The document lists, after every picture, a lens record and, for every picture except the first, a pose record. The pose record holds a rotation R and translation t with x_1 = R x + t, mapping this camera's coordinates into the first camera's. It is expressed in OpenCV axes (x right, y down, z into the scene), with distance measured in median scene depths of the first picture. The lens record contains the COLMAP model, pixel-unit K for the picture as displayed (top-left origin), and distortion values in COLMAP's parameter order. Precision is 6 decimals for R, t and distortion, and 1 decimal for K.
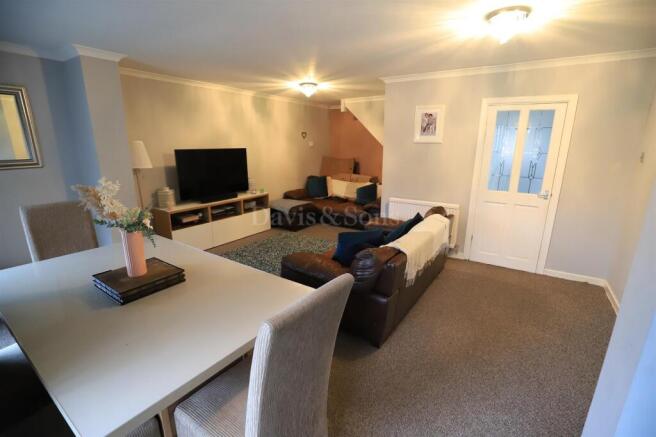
lens RADIAL K [[303.1, 0, 328.0], [0, 303.1, 220.6], [0, 0, 1]] dist [-0.028249, 0.006347]
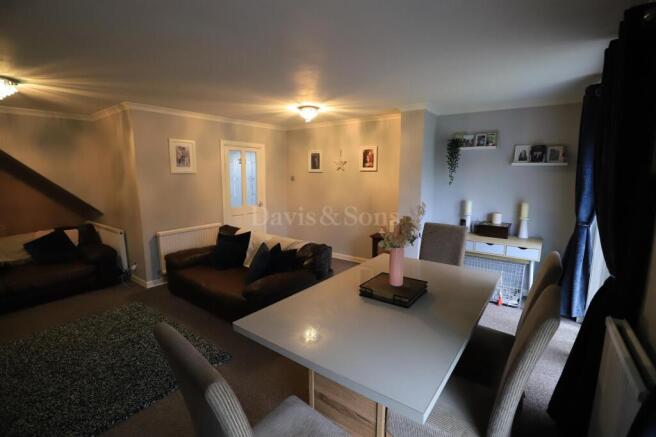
lens RADIAL K [[303.1, 0, 328.7], [0, 303.1, 219.4], [0, 0, 1]] dist [-0.028249, 0.006347]
pose [[0.042874, -0.164123, 0.985508, -0.747164], [0.248786, 0.957096, 0.148568, -0.134040], [-0.967609, 0.238811, 0.081866, 0.460005]]
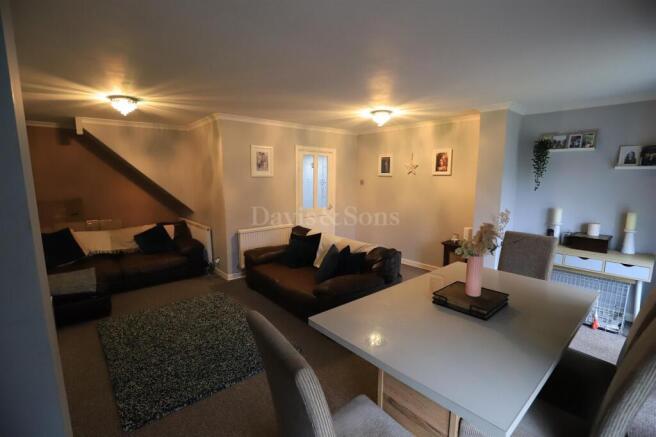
lens RADIAL K [[303.1, 0, 328.8], [0, 303.1, 219.8], [0, 0, 1]] dist [-0.028249, 0.006347]
pose [[0.255261, -0.149330, 0.955271, -0.760752], [0.241261, 0.966586, 0.086631, -0.139128], [-0.936288, 0.208356, 0.282759, 0.473116]]
